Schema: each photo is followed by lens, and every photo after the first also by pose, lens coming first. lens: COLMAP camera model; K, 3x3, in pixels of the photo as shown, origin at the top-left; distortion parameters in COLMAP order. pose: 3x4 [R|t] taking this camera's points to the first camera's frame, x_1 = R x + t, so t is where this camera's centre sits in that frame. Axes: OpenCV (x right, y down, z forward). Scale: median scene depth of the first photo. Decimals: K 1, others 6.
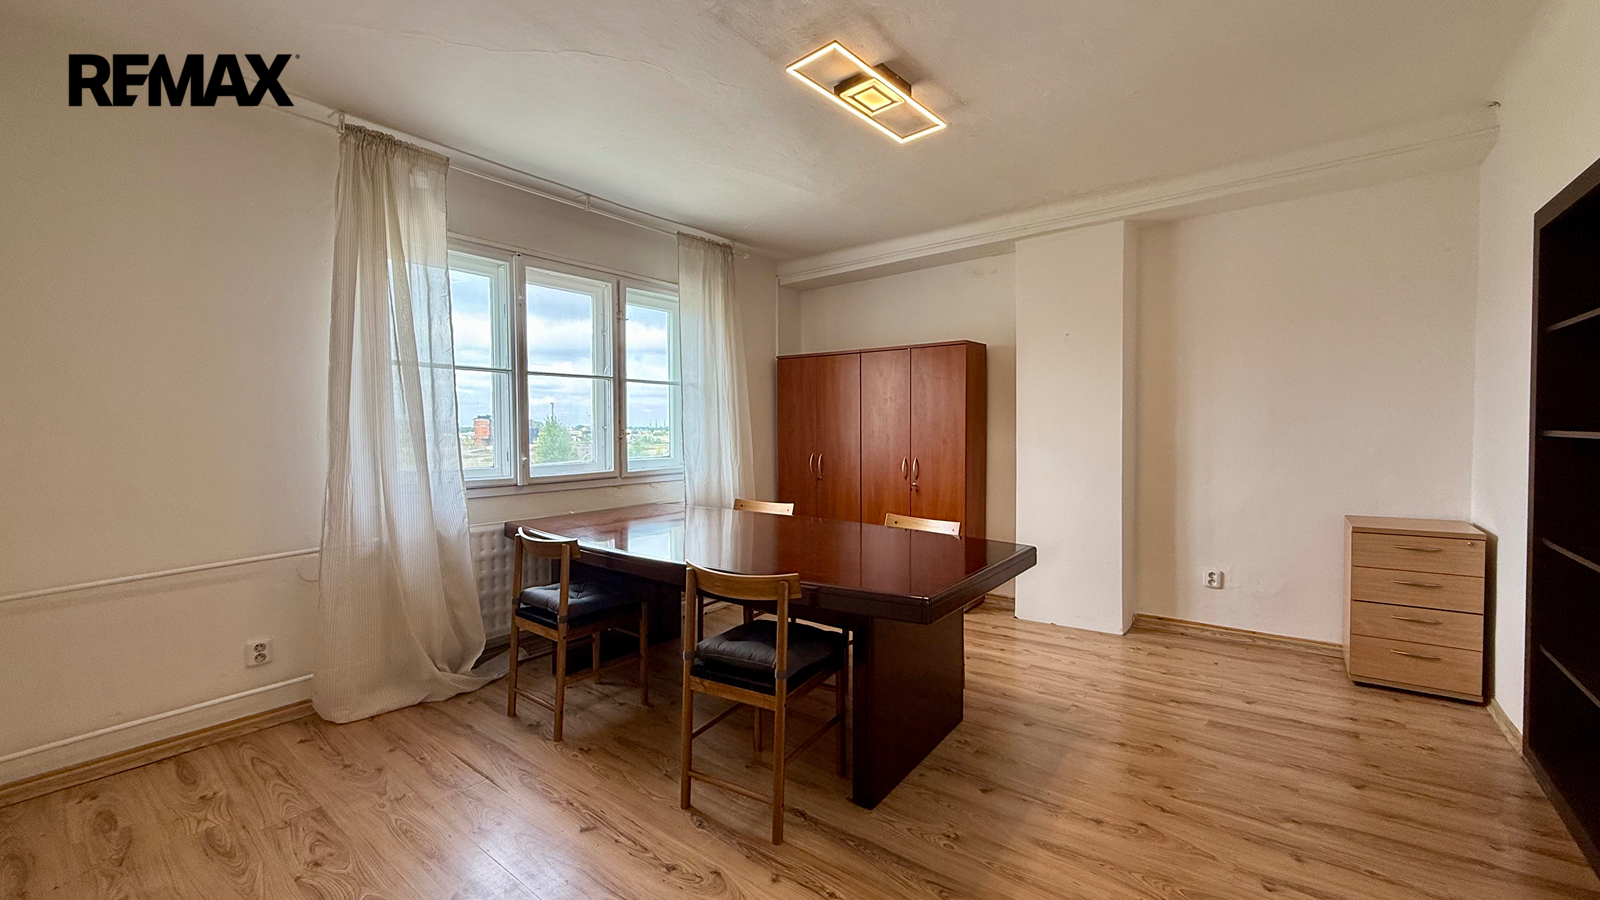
lens RADIAL K [[636.3, 0, 799.0], [0, 636.3, 451.6], [0, 0, 1]] dist [0.002539, -0.001131]
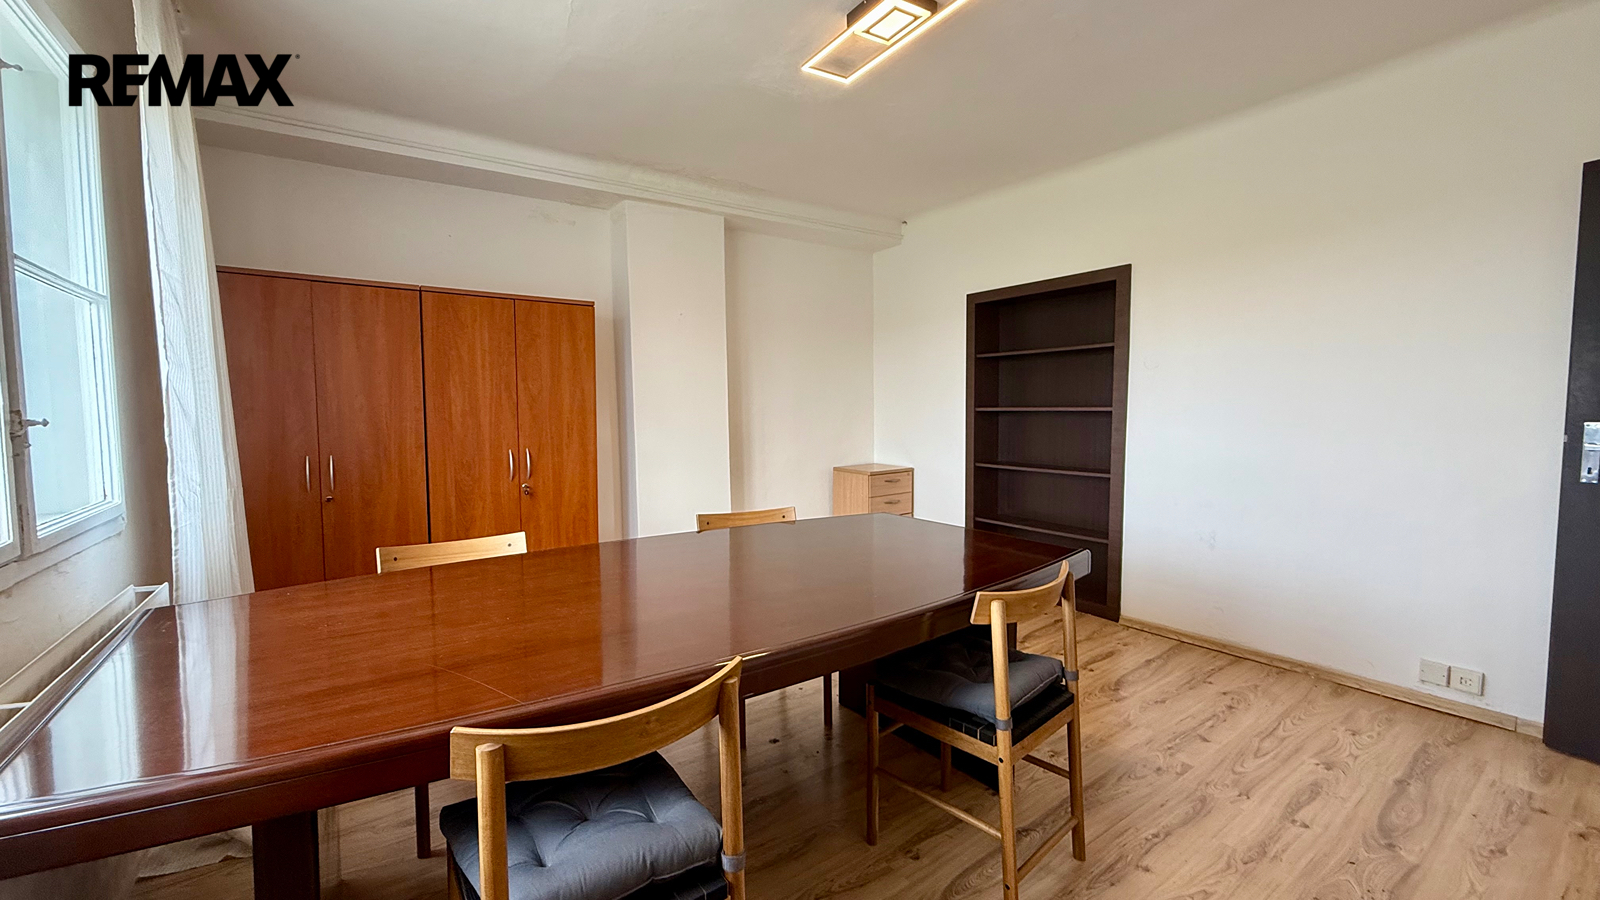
lens RADIAL K [[636.3, 0, 795.5], [0, 636.3, 435.8], [0, 0, 1]] dist [0.002539, -0.001131]
pose [[0.276162, -0.036649, 0.960412, -0.507933], [0.046627, 0.998607, 0.024699, -0.011120], [-0.959979, 0.037960, 0.277486, 0.588718]]
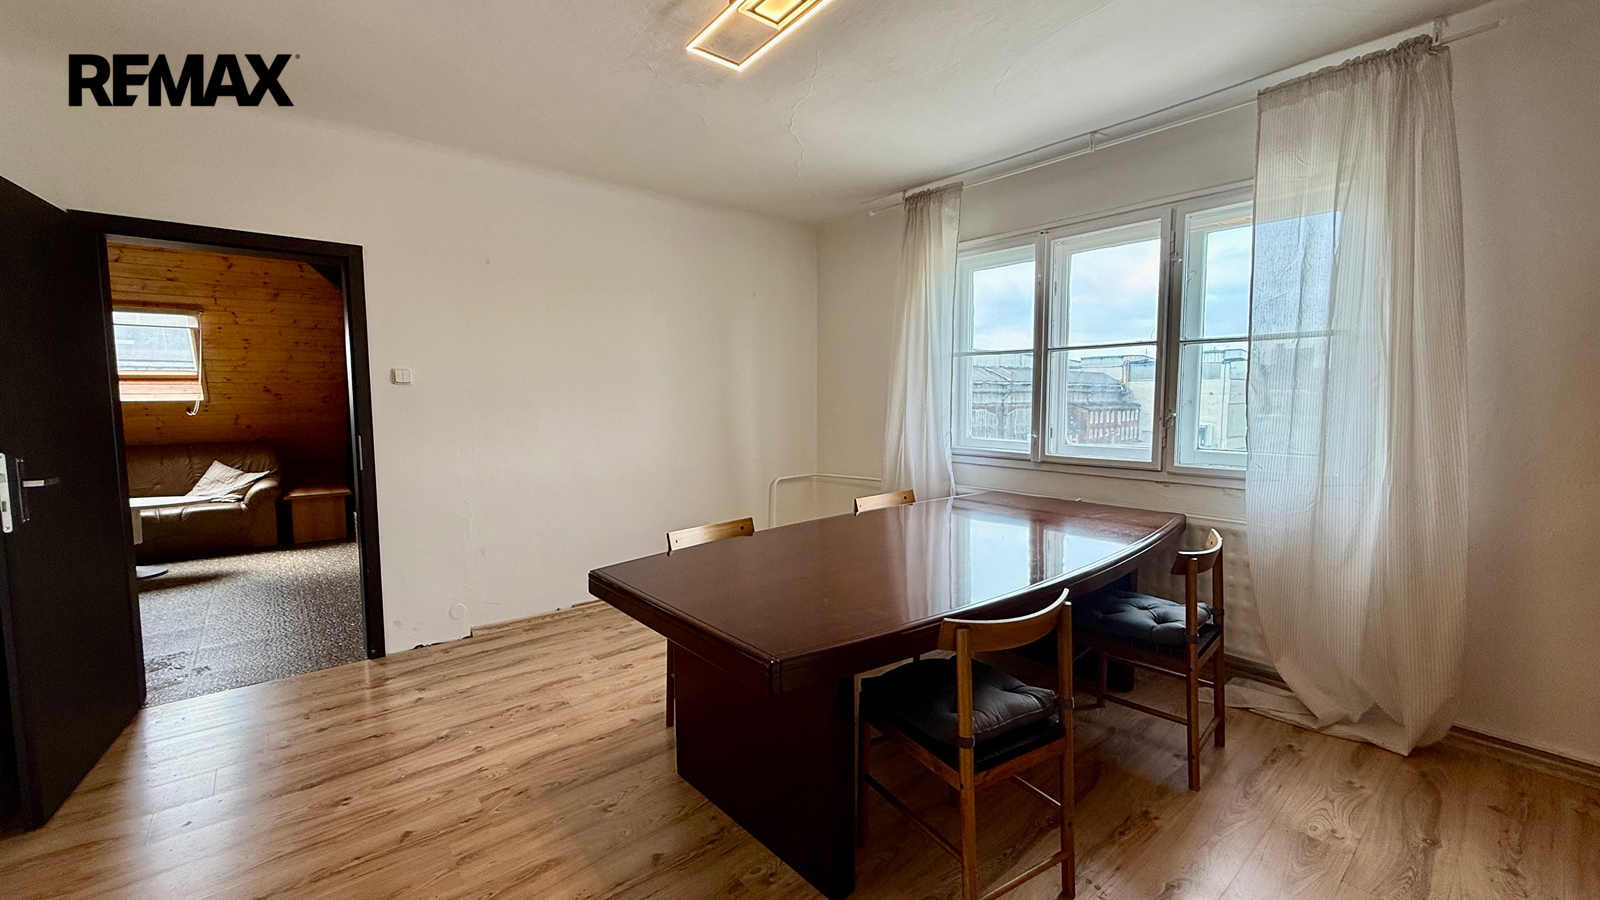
lens RADIAL K [[636.3, 0, 795.4], [0, 636.3, 452.6], [0, 0, 1]] dist [0.002539, -0.001131]
pose [[-0.215858, 0.096881, -0.971607, 0.598805], [-0.031807, 0.993840, 0.106164, -0.053739], [0.975906, 0.053821, -0.211447, 0.781798]]
